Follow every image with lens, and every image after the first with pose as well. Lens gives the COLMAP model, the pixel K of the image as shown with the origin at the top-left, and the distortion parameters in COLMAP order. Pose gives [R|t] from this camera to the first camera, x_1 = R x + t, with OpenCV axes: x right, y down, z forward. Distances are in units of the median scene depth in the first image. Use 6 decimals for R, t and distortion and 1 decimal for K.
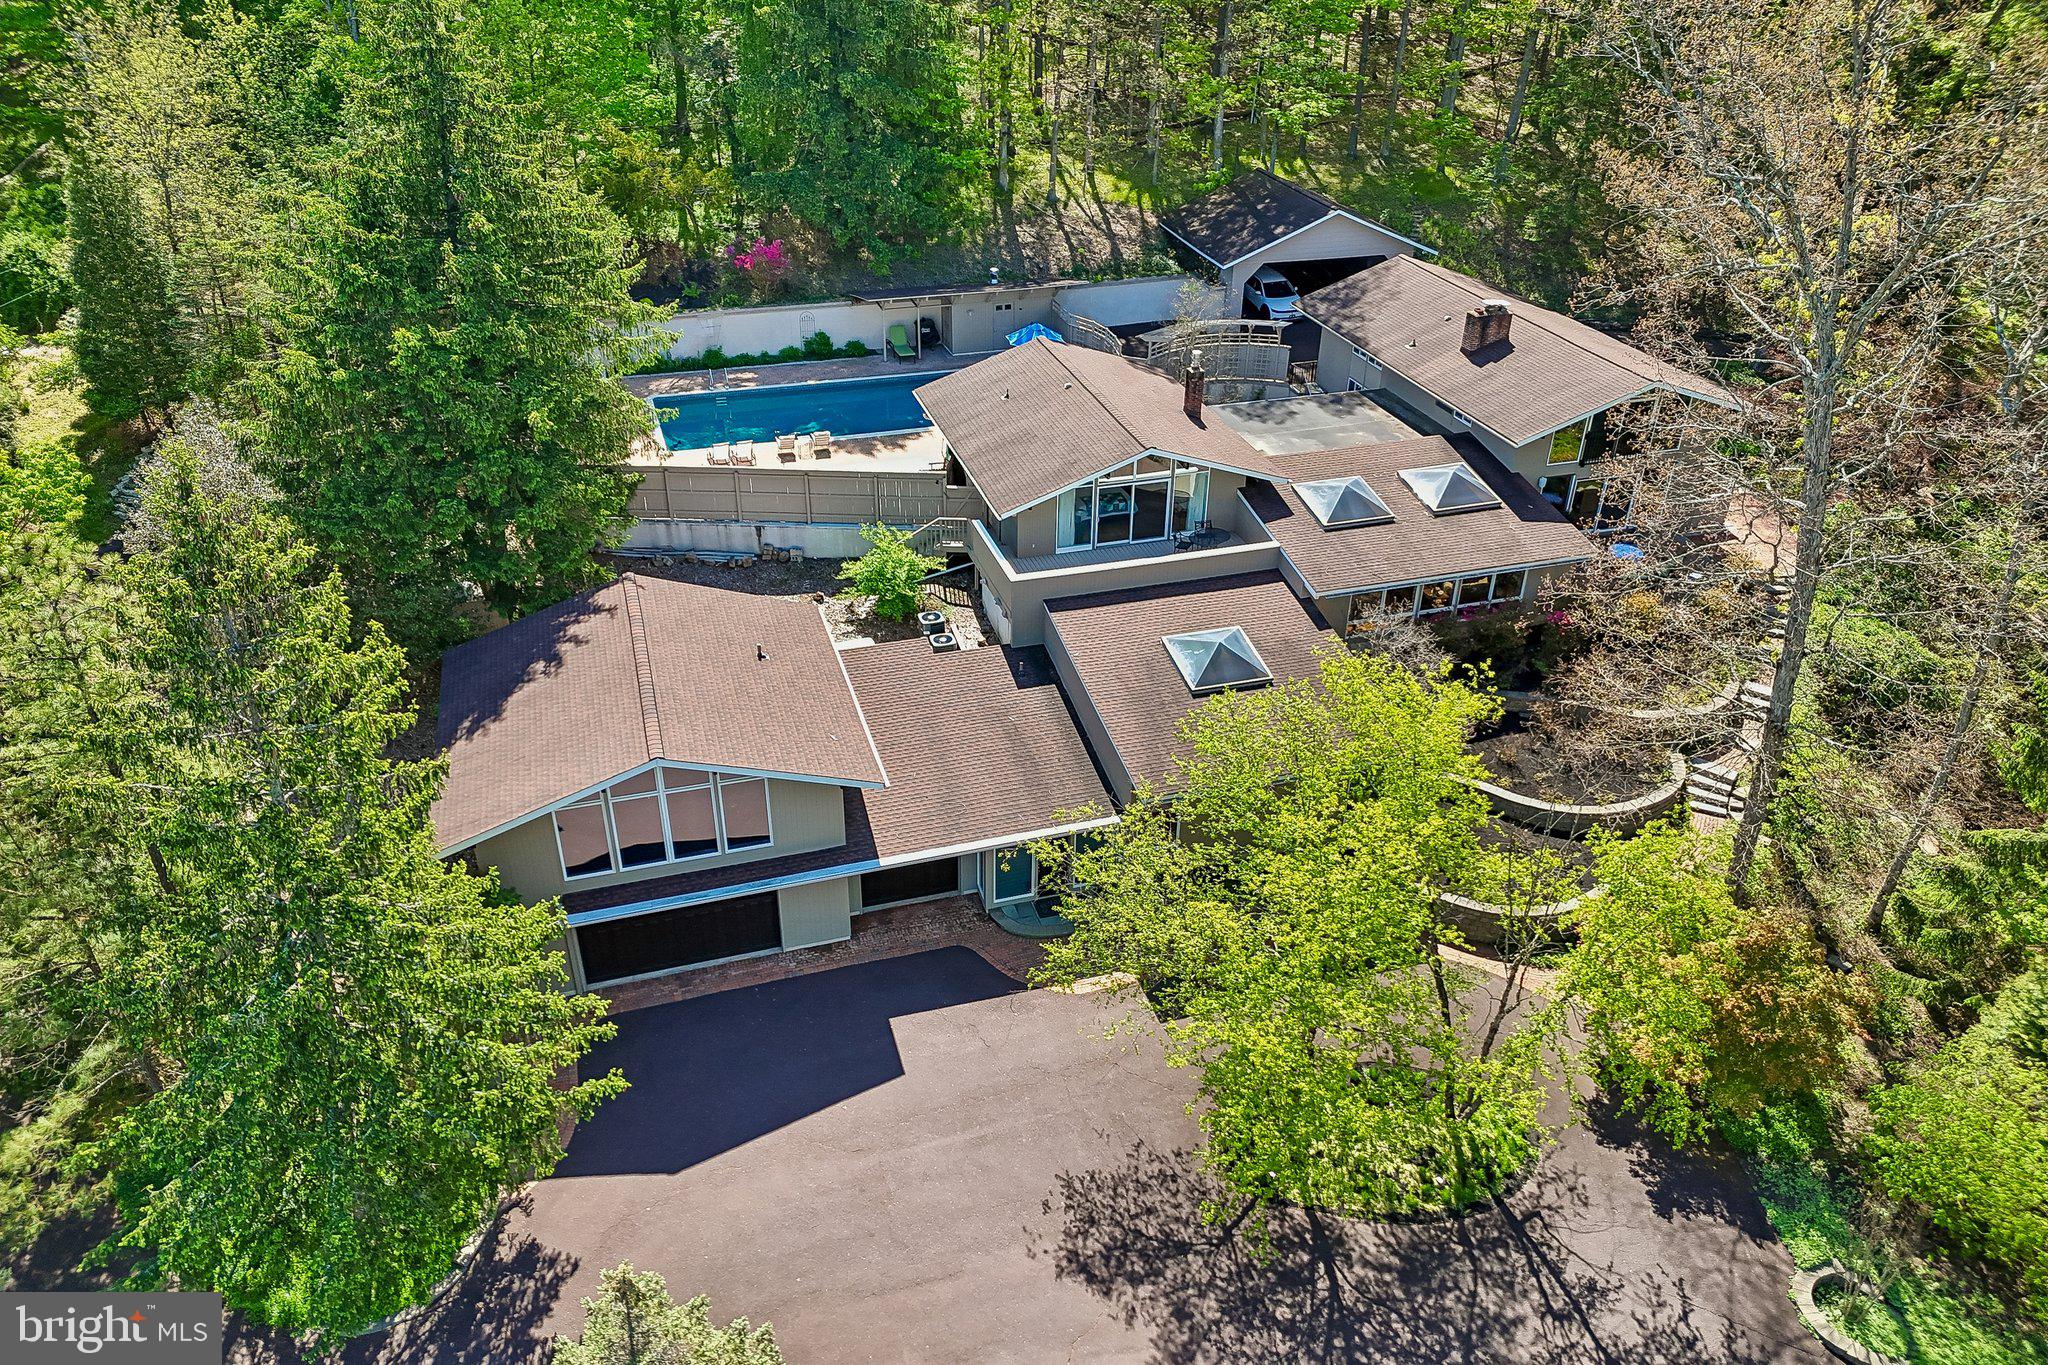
lens RADIAL K [[1432.2, 0, 1029.4], [0, 1432.2, 673.2], [0, 0, 1]] dist [0.071688, -0.065582]
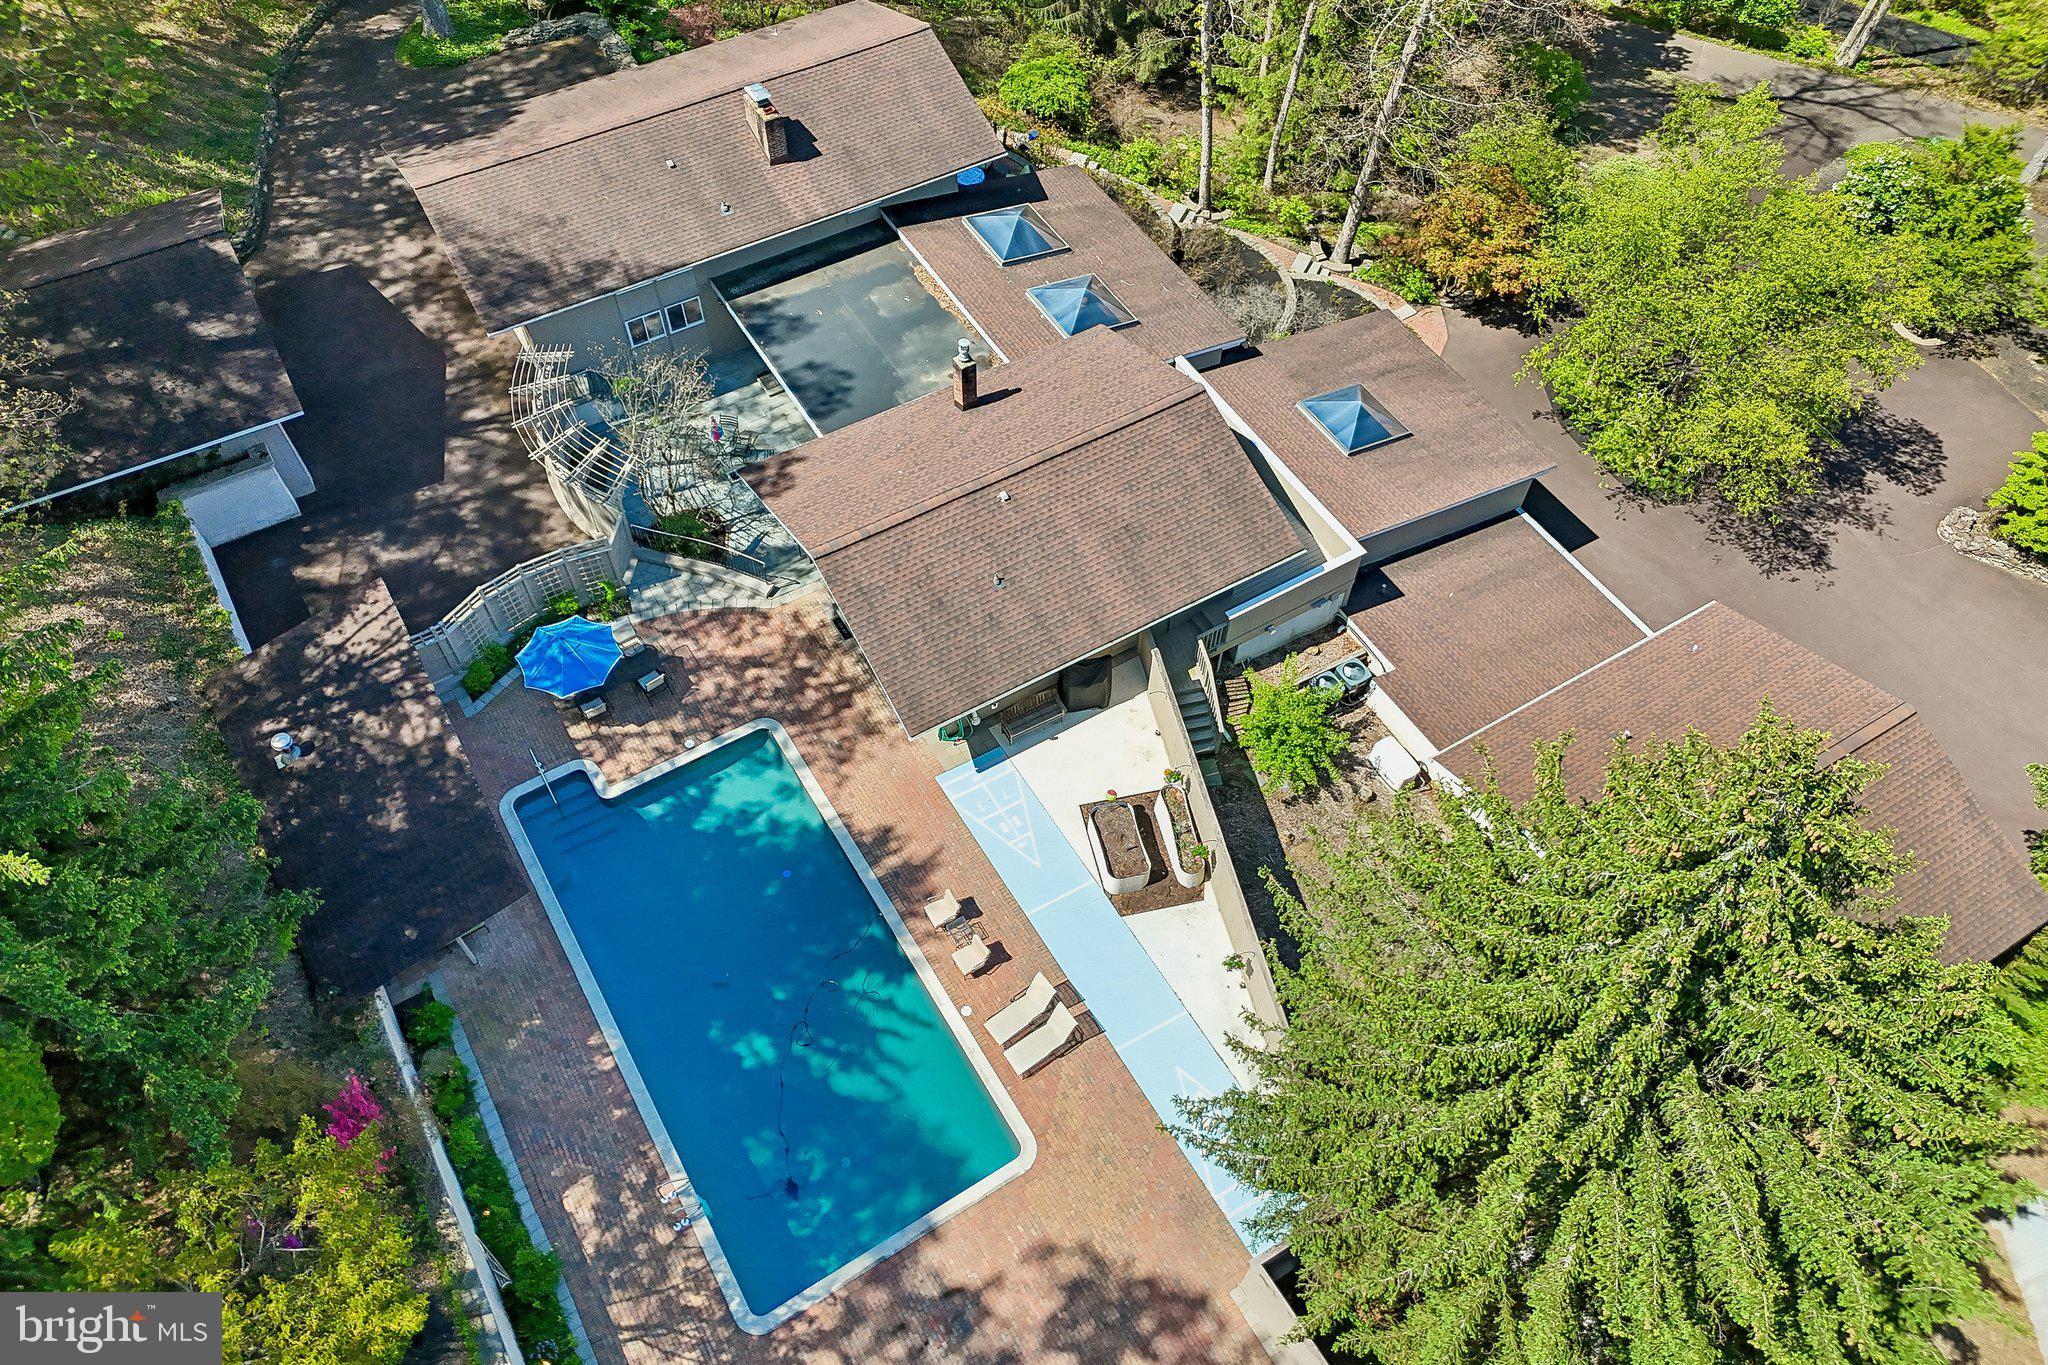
lens RADIAL K [[1432.2, 0, 1018.1], [0, 1432.2, 691.0], [0, 0, 1]] dist [0.071688, -0.065582]
pose [[-0.238350, -0.802755, 0.546602, -0.514591], [0.485152, 0.389147, 0.783066, -0.830445], [-0.841318, 0.451829, 0.296705, 0.940353]]
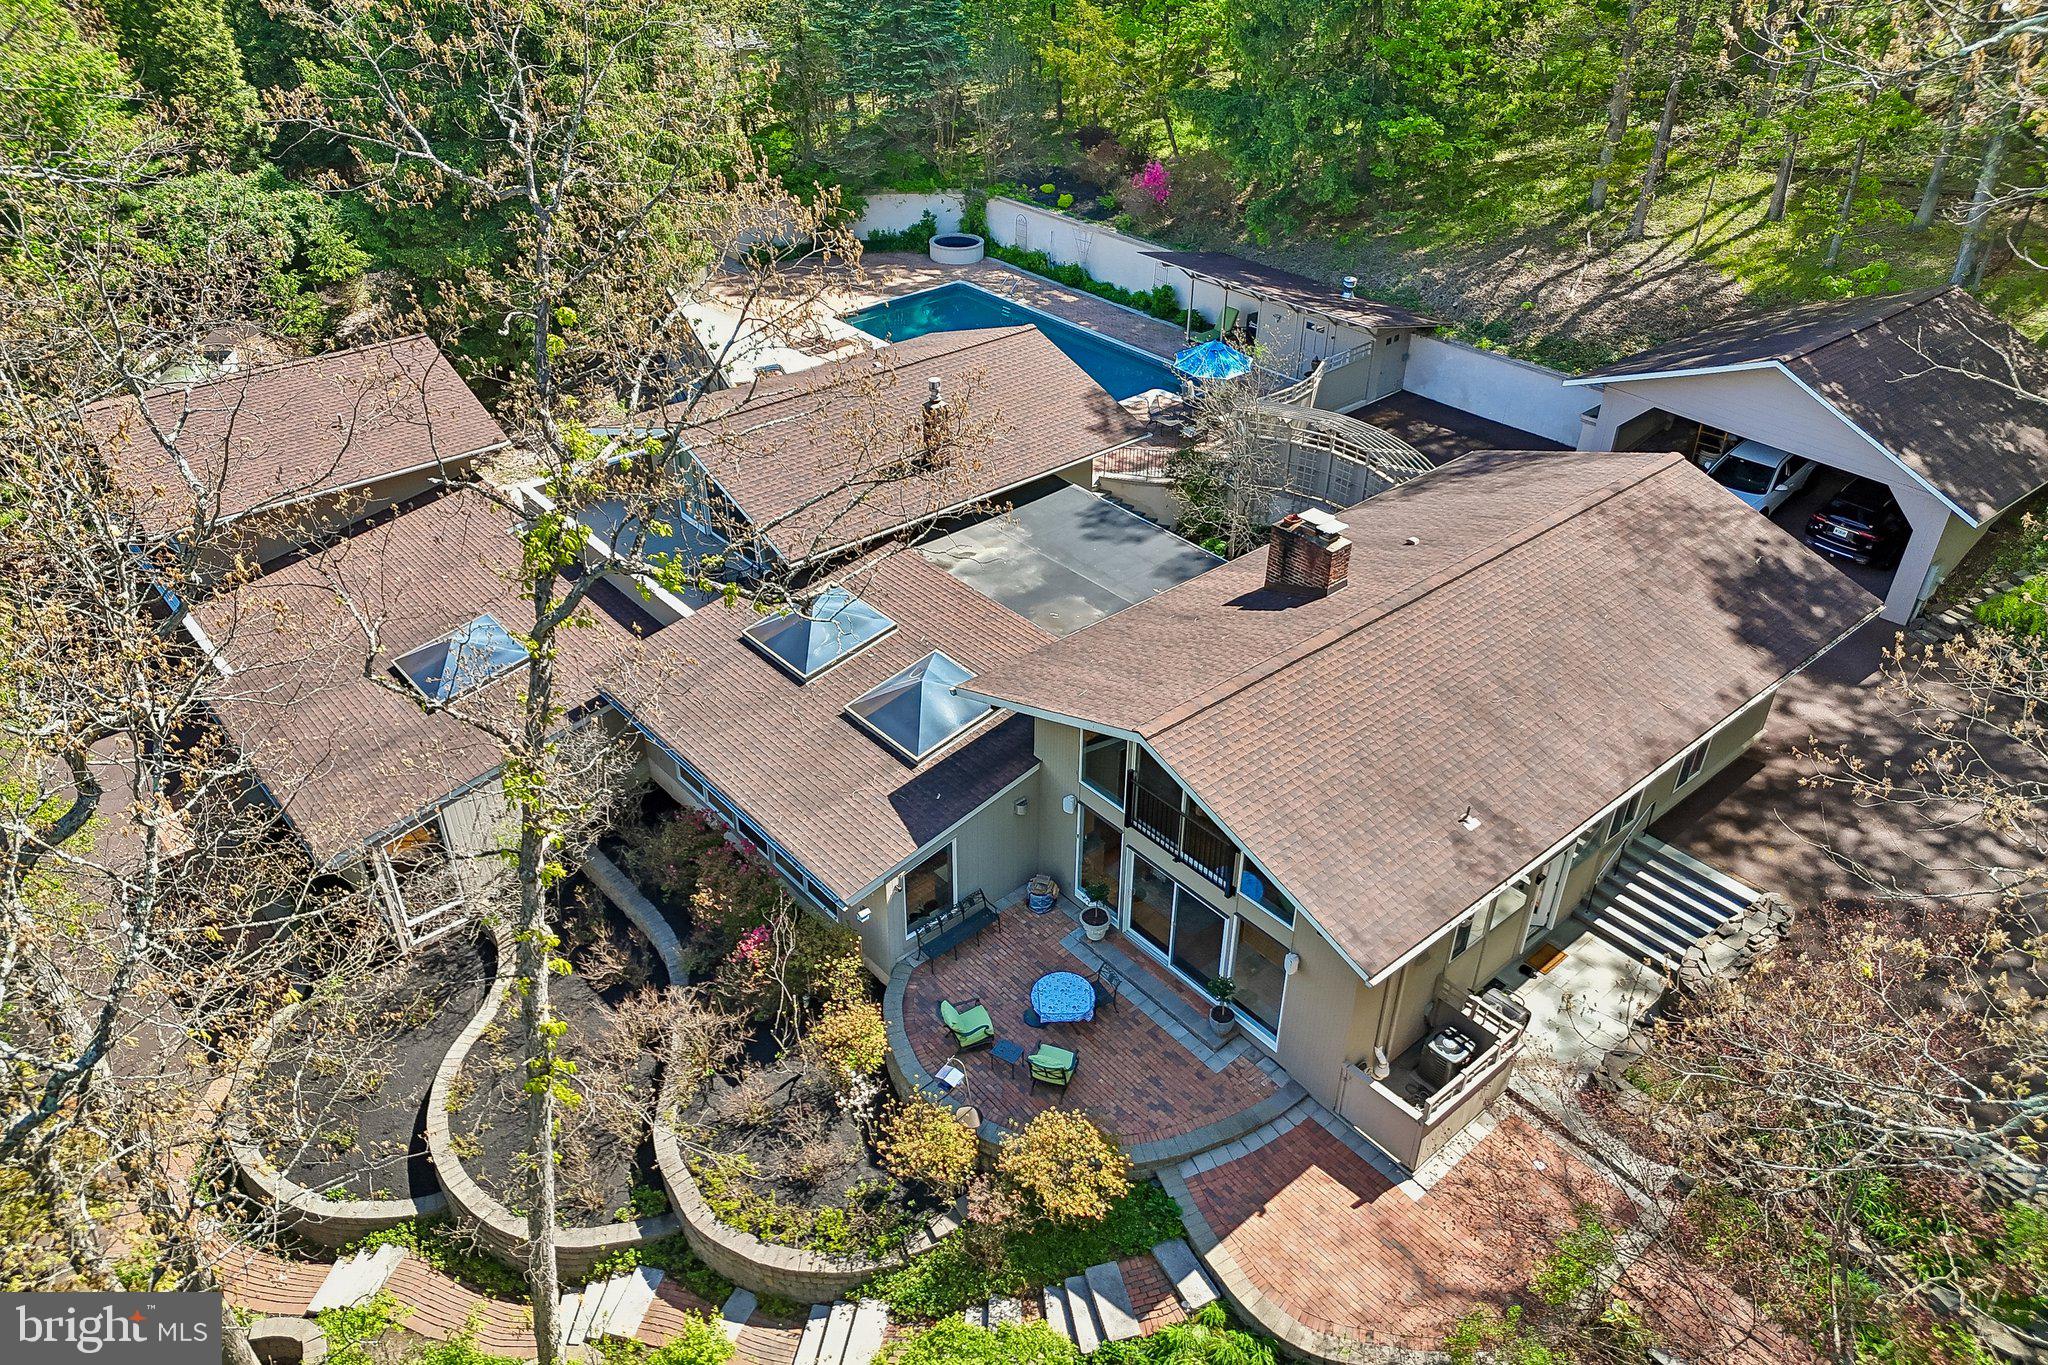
lens RADIAL K [[1432.2, 0, 1027.4], [0, 1432.2, 683.0], [0, 0, 1]] dist [0.071688, -0.065582]
pose [[0.403973, 0.496290, -0.768441, 0.856217], [-0.468872, 0.833636, 0.291908, -0.368795], [0.785471, 0.242377, 0.569463, 0.754636]]
